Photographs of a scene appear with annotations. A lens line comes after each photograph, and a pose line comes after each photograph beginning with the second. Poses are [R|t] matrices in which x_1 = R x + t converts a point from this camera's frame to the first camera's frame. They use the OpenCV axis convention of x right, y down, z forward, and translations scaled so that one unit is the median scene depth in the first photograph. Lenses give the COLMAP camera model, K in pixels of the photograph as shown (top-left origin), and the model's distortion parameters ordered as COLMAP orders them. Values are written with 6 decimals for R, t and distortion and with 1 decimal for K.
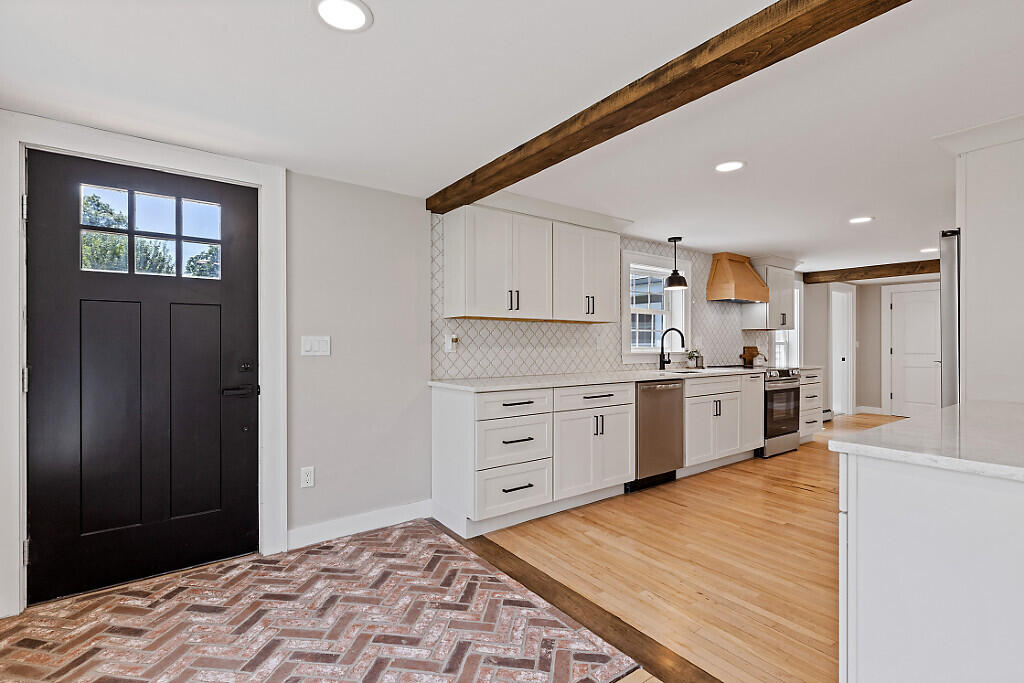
lens RADIAL K [[469.5, 0, 506.3], [0, 469.5, 343.9], [0, 0, 1]] dist [0.003579, 0.000028]
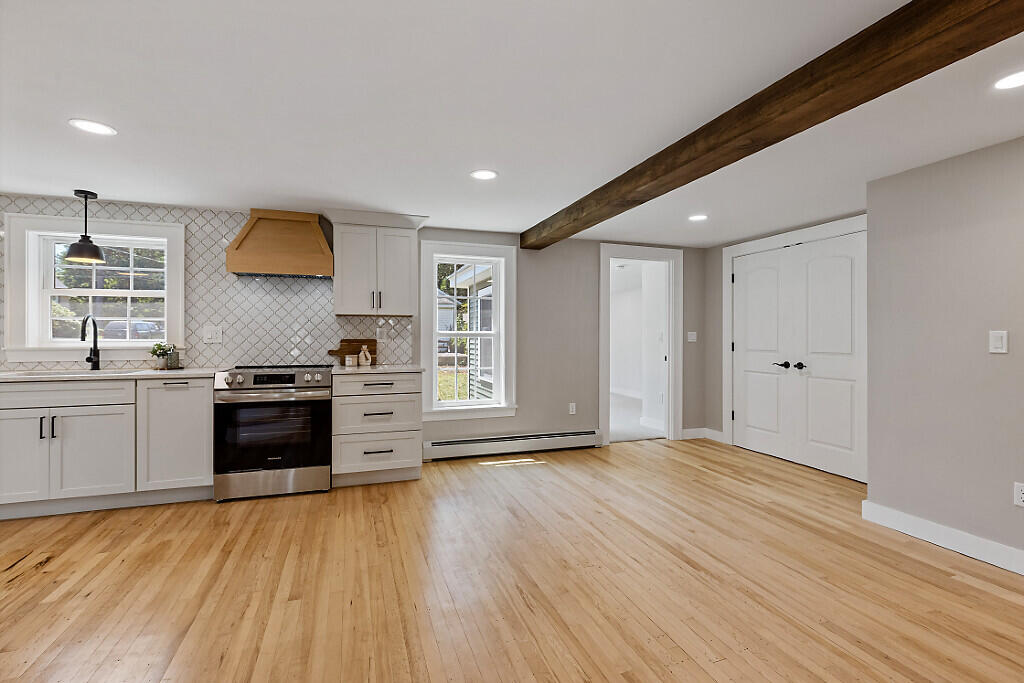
lens RADIAL K [[462.5, 0, 510.9], [0, 462.5, 333.7], [0, 0, 1]] dist [-0.002381, -0.000481]
pose [[0.955997, -0.001764, -0.293371, 1.314800], [0.000527, 0.999991, -0.004297, 0.000130], [0.293376, 0.003954, 0.955989, 0.544374]]
